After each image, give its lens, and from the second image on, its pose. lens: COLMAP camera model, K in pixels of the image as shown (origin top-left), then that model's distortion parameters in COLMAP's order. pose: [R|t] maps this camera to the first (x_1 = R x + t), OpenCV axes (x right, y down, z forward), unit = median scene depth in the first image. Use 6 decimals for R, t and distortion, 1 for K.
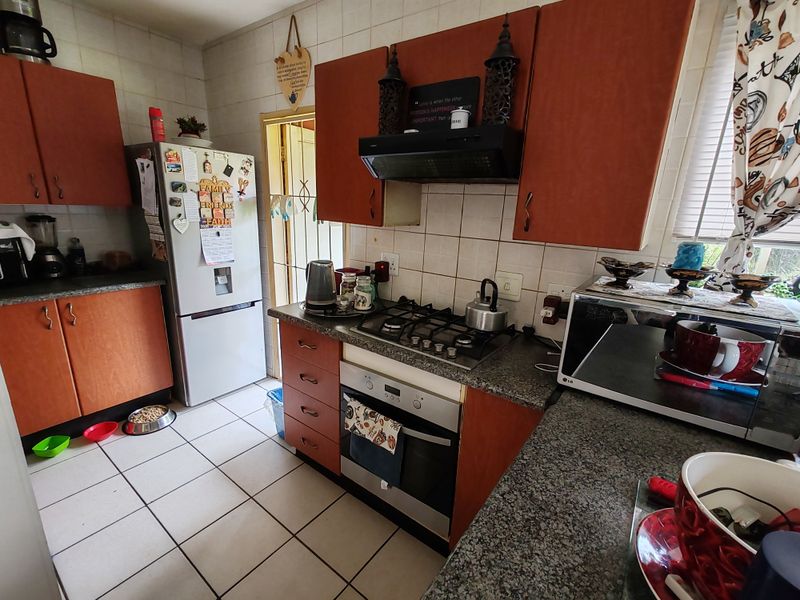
lens RADIAL K [[361.9, 0, 403.5], [0, 361.9, 301.2], [0, 0, 1]] dist [-0.001571, 0.001381]
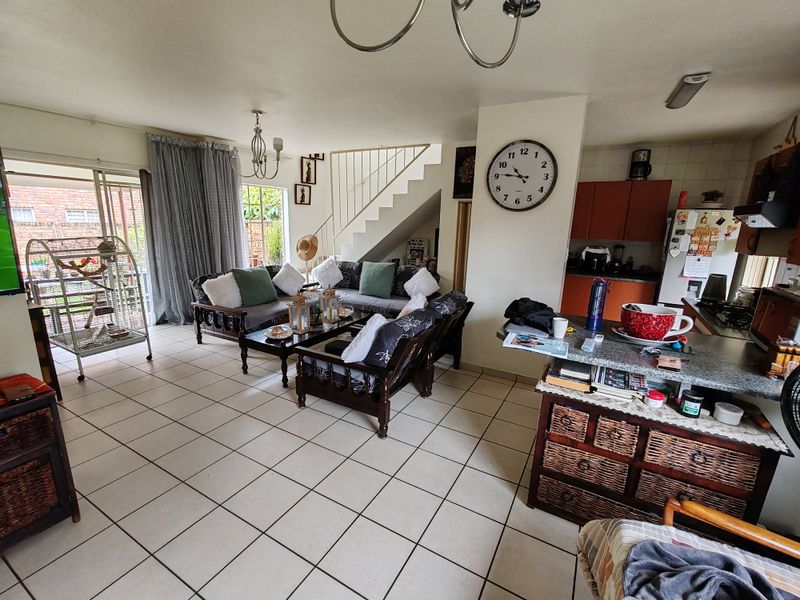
lens RADIAL K [[361.9, 0, 398.7], [0, 361.9, 303.9], [0, 0, 1]] dist [-0.001571, 0.001381]
pose [[0.106219, 0.183789, -0.977210, 1.009457], [-0.285554, 0.947011, 0.147071, 0.153621], [0.952458, 0.263424, 0.153072, -0.500409]]
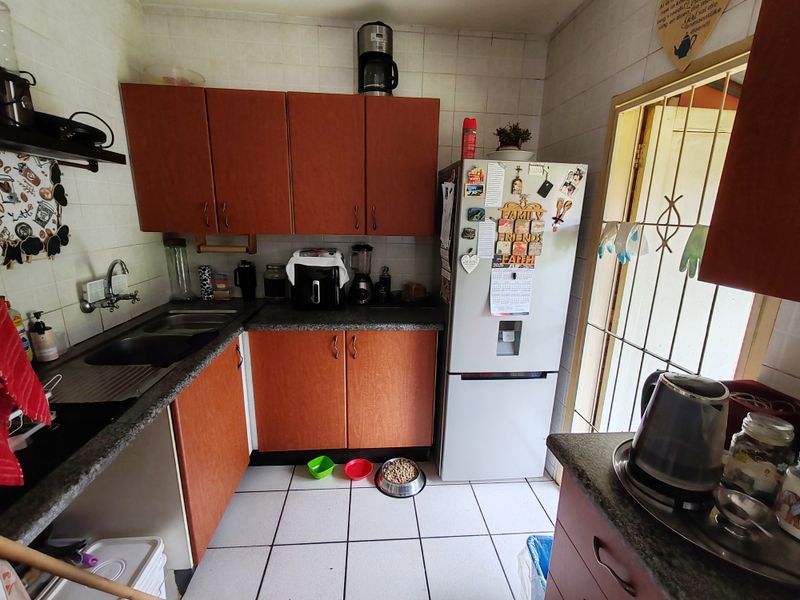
lens RADIAL K [[361.9, 0, 397.0], [0, 361.9, 303.9], [0, 0, 1]] dist [-0.001571, 0.001381]
pose [[0.652406, 0.155920, -0.741657, -0.121013], [-0.194142, 0.980337, 0.035320, -0.115578], [0.732581, 0.120944, 0.669848, 0.359760]]
